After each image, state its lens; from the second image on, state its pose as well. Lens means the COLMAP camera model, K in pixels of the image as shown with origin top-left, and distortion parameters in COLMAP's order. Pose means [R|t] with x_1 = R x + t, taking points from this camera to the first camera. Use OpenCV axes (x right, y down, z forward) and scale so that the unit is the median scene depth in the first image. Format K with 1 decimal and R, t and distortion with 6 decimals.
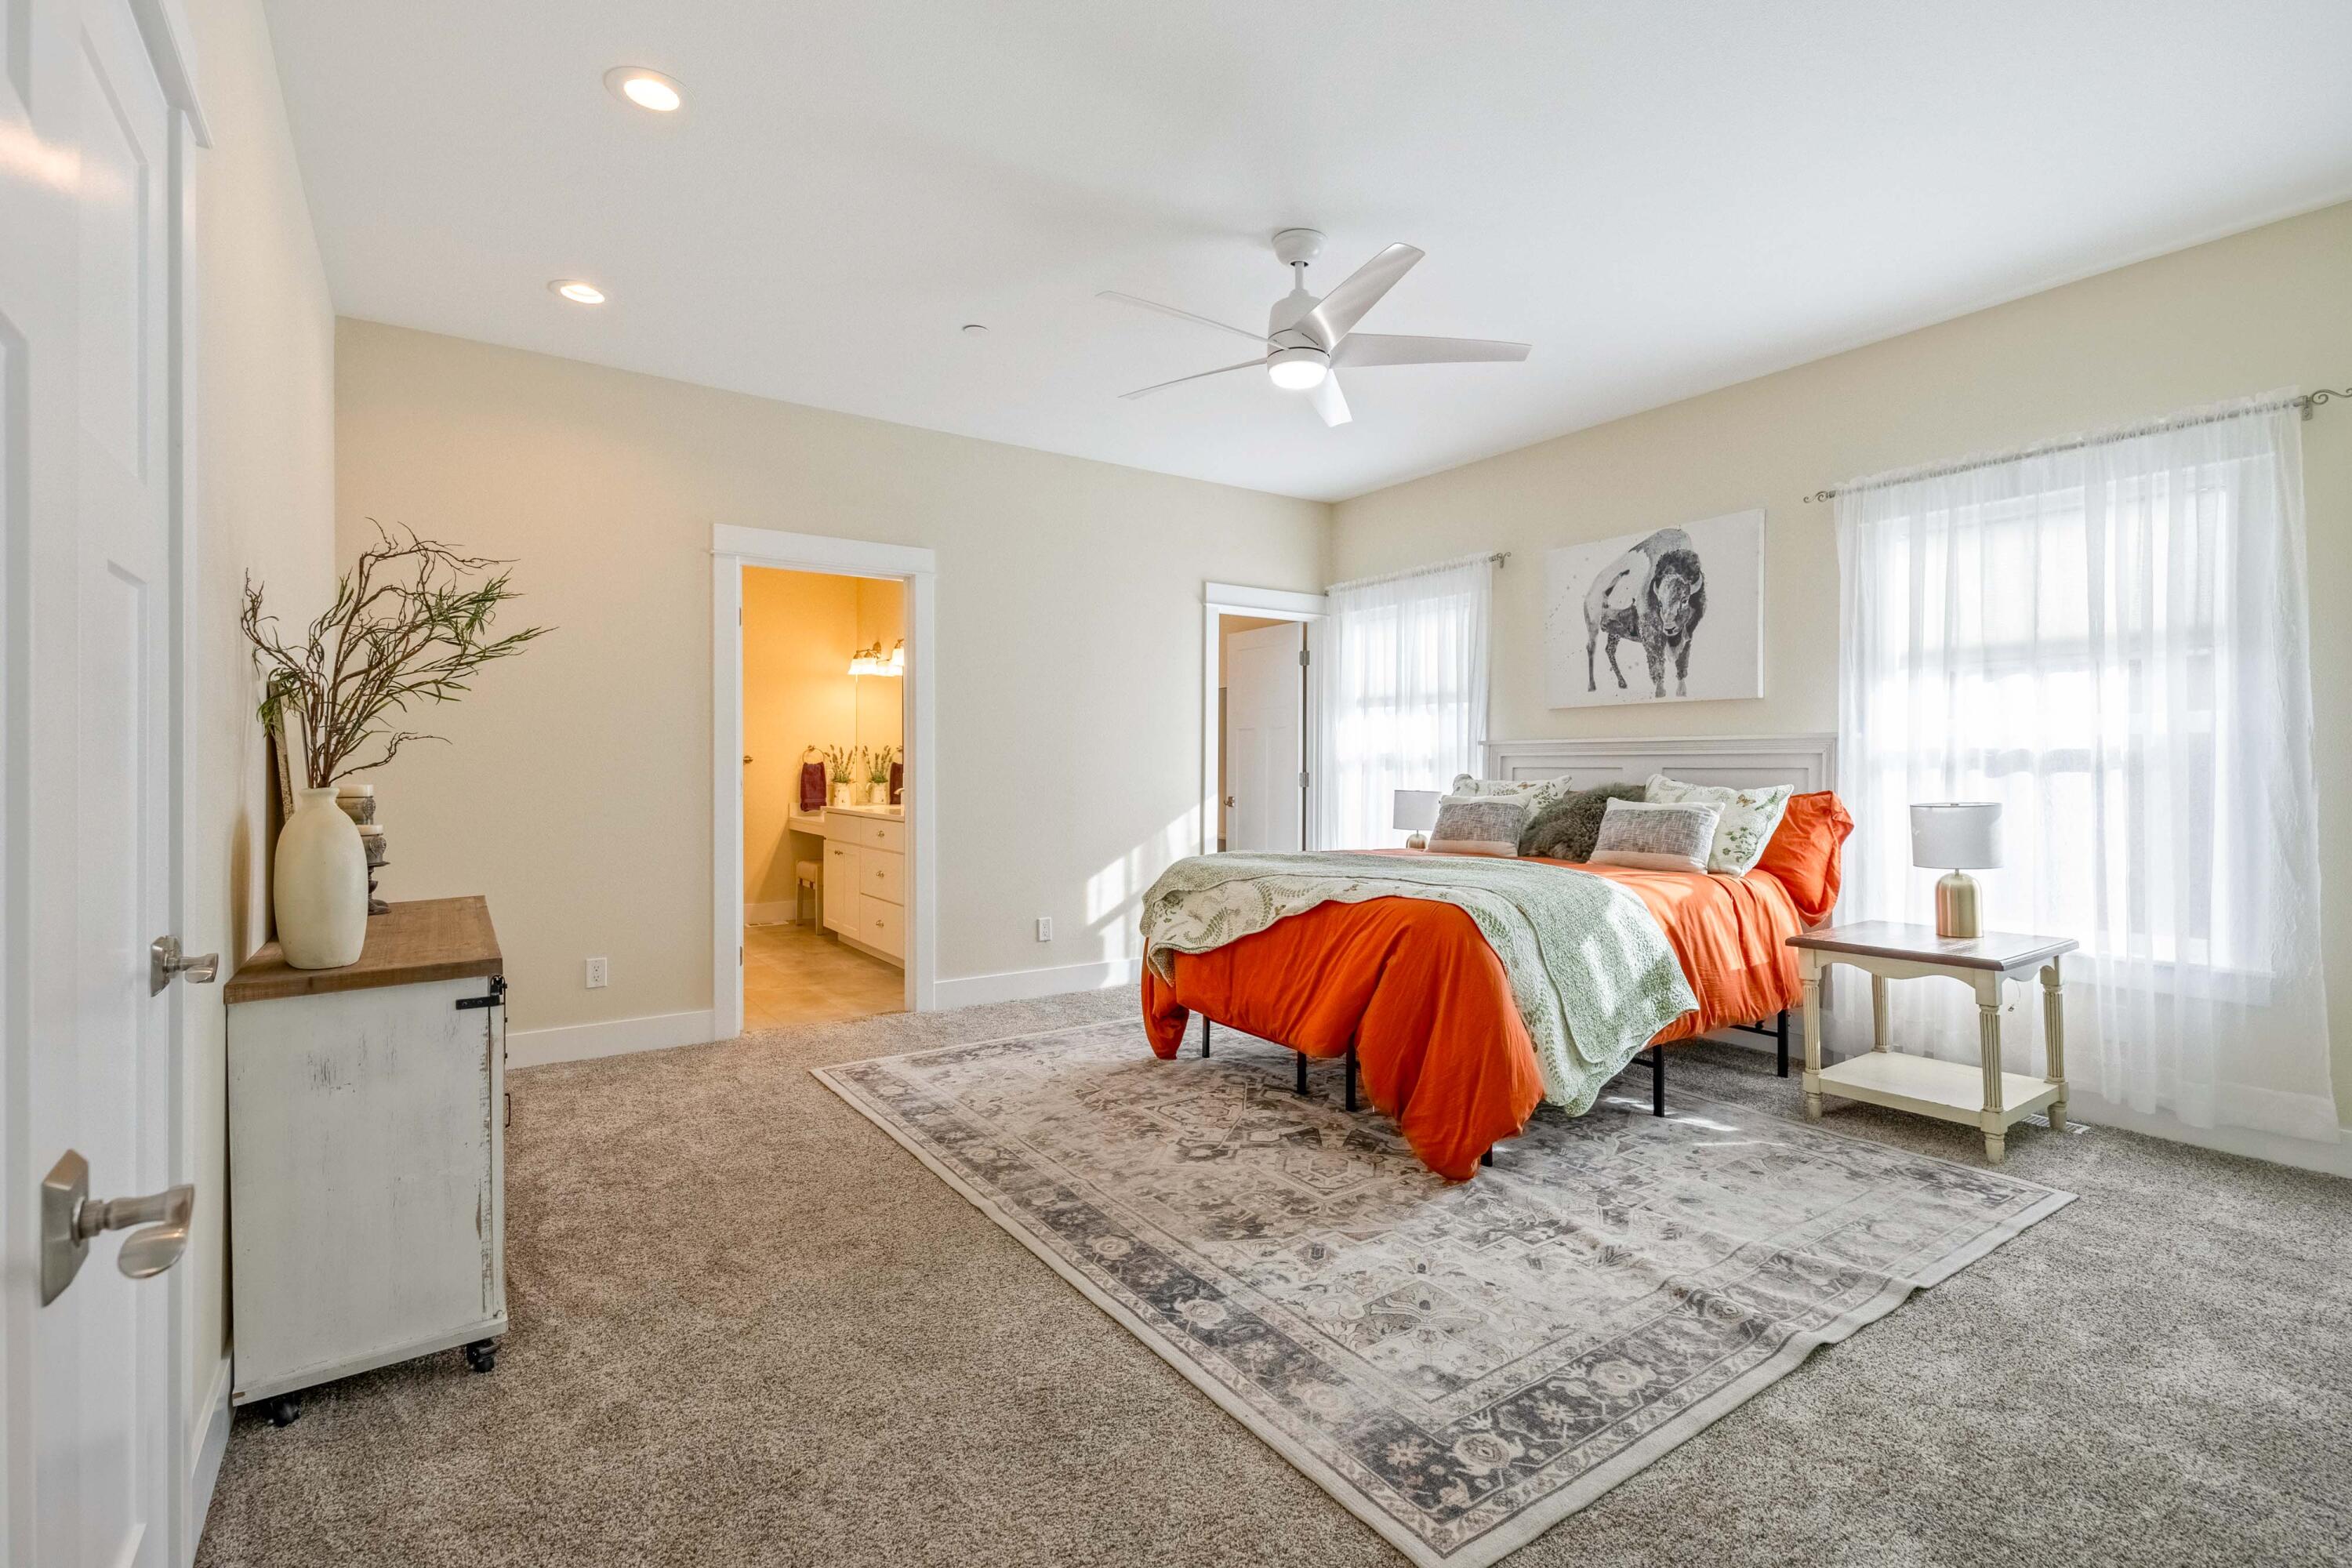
lens RADIAL K [[1063.9, 0, 1196.5], [0, 1063.9, 759.6], [0, 0, 1]] dist [0.015736, -0.003233]
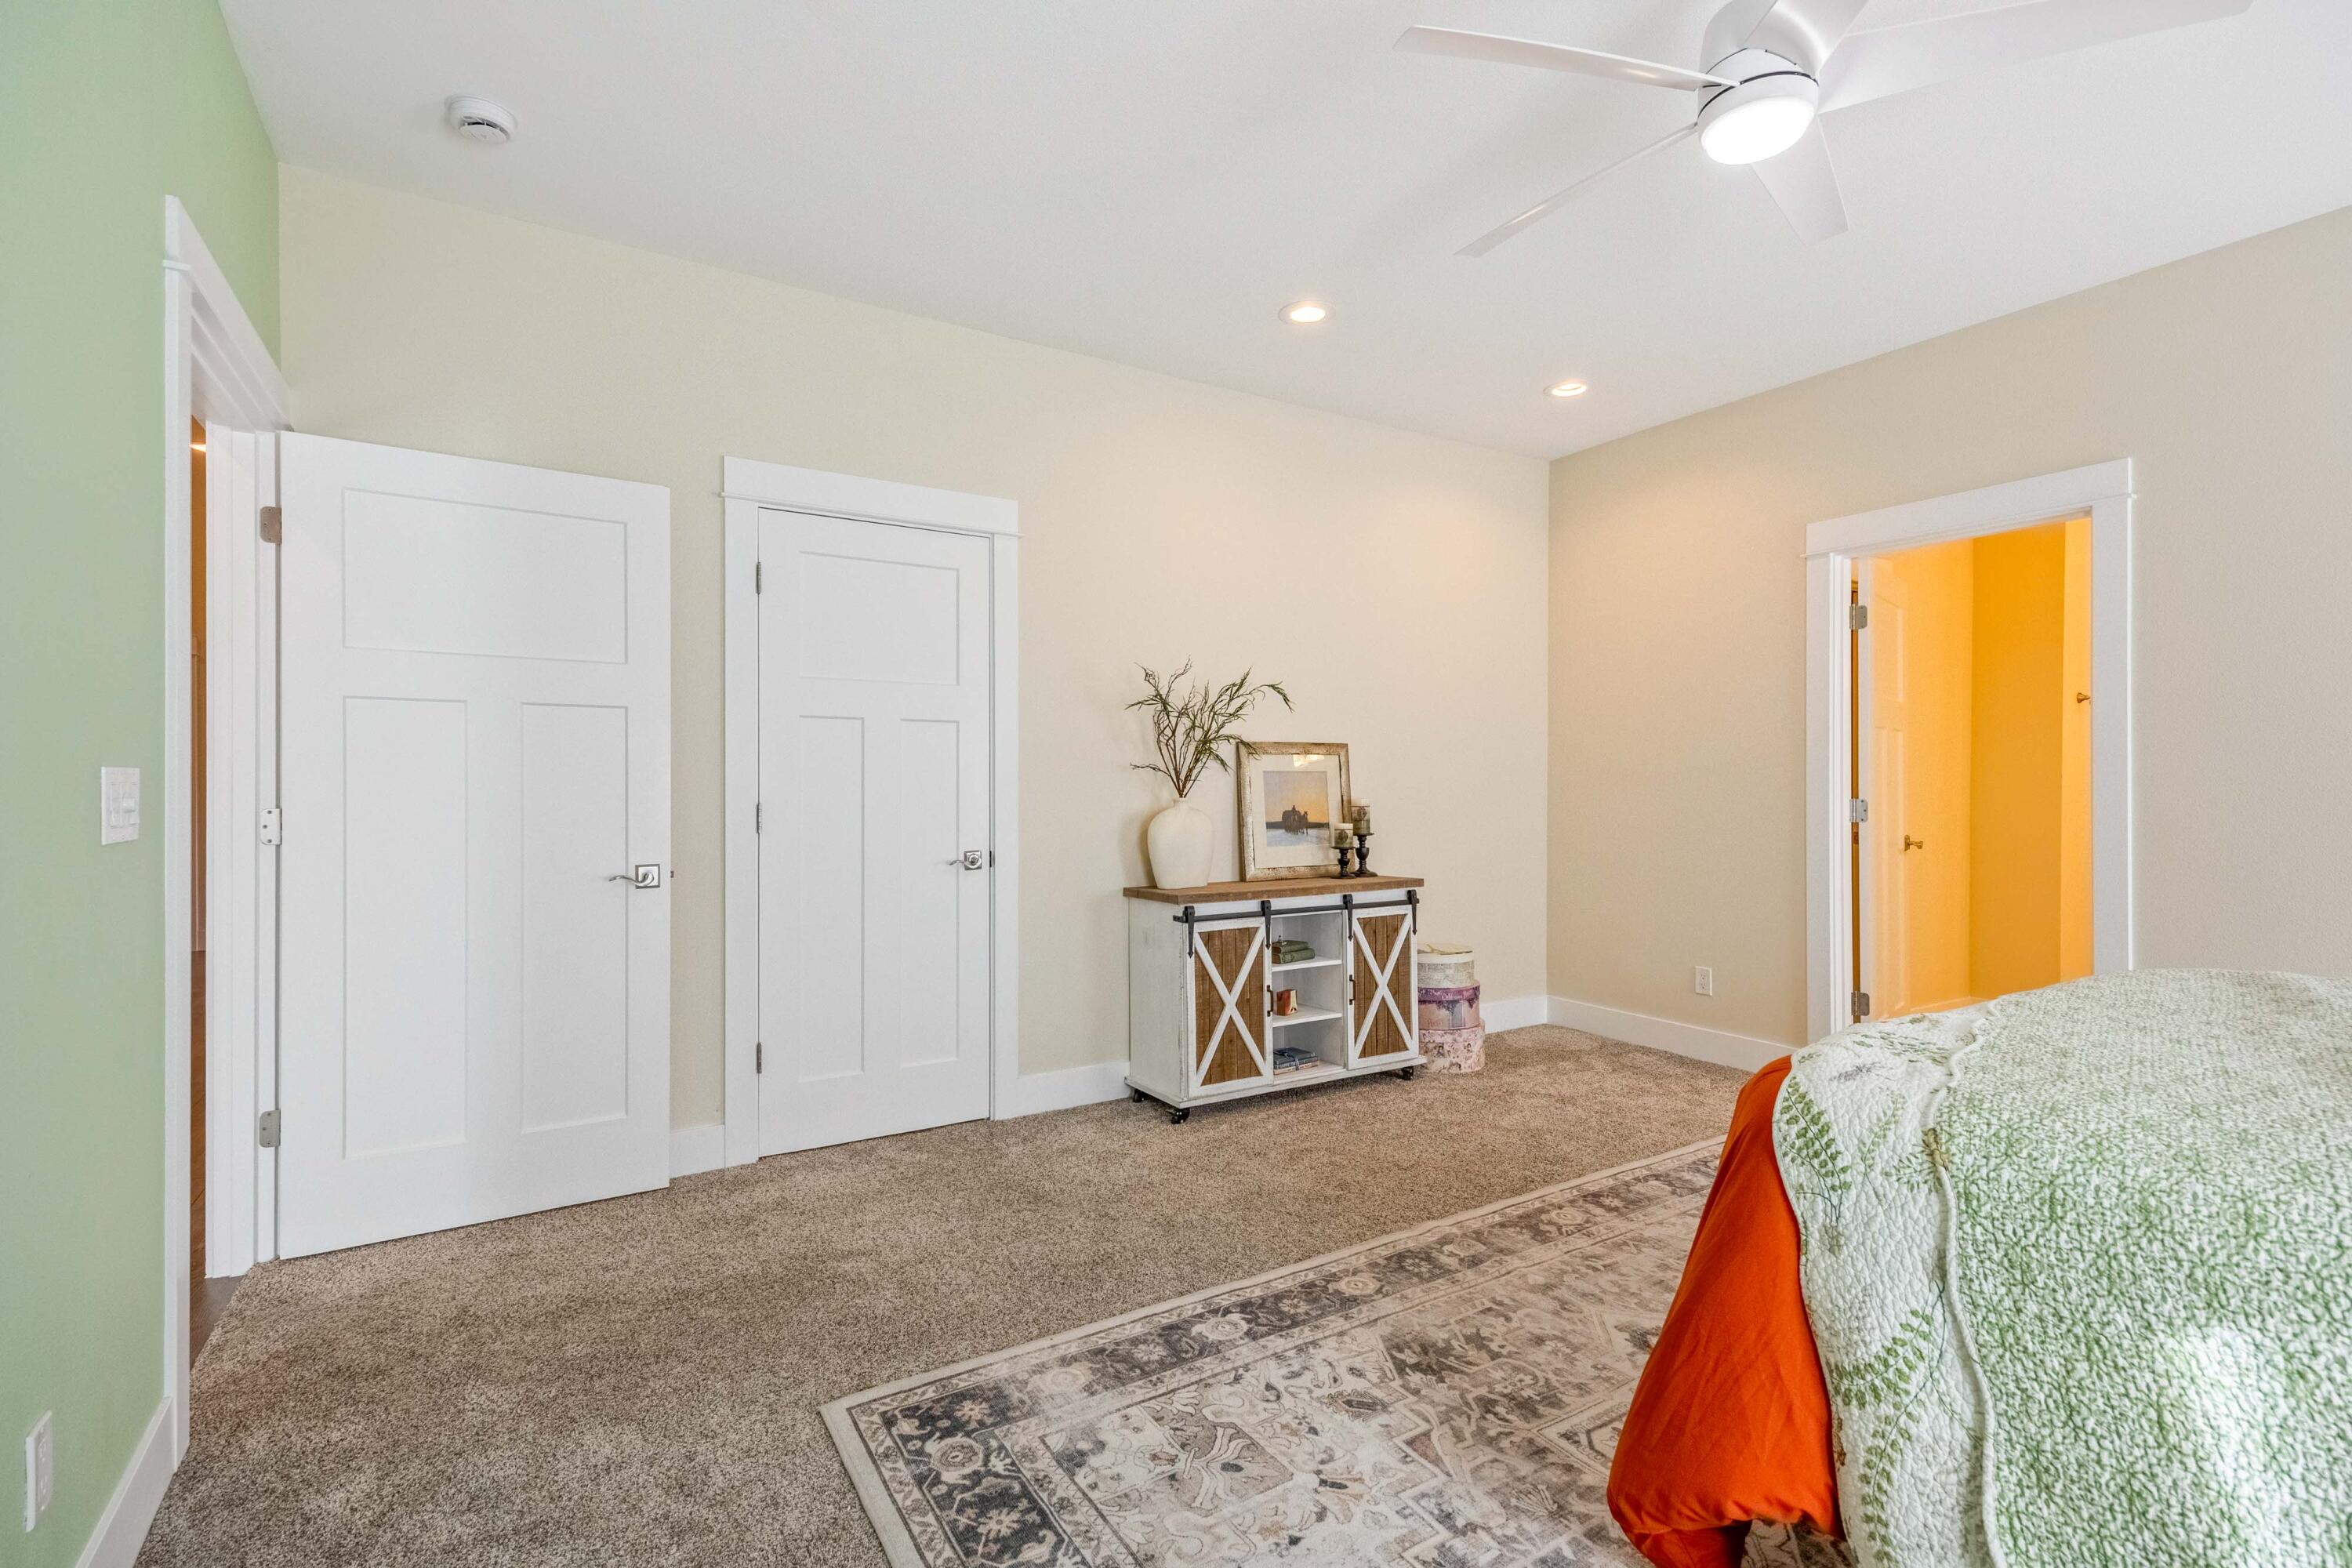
lens RADIAL K [[1063.9, 0, 1162.5], [0, 1063.9, 789.3], [0, 0, 1]] dist [0.015736, -0.003233]
pose [[-0.066355, 0.007501, -0.997768, 0.917471], [0.003452, 0.999967, 0.007288, -0.001968], [0.997790, -0.002961, -0.066379, 0.910120]]
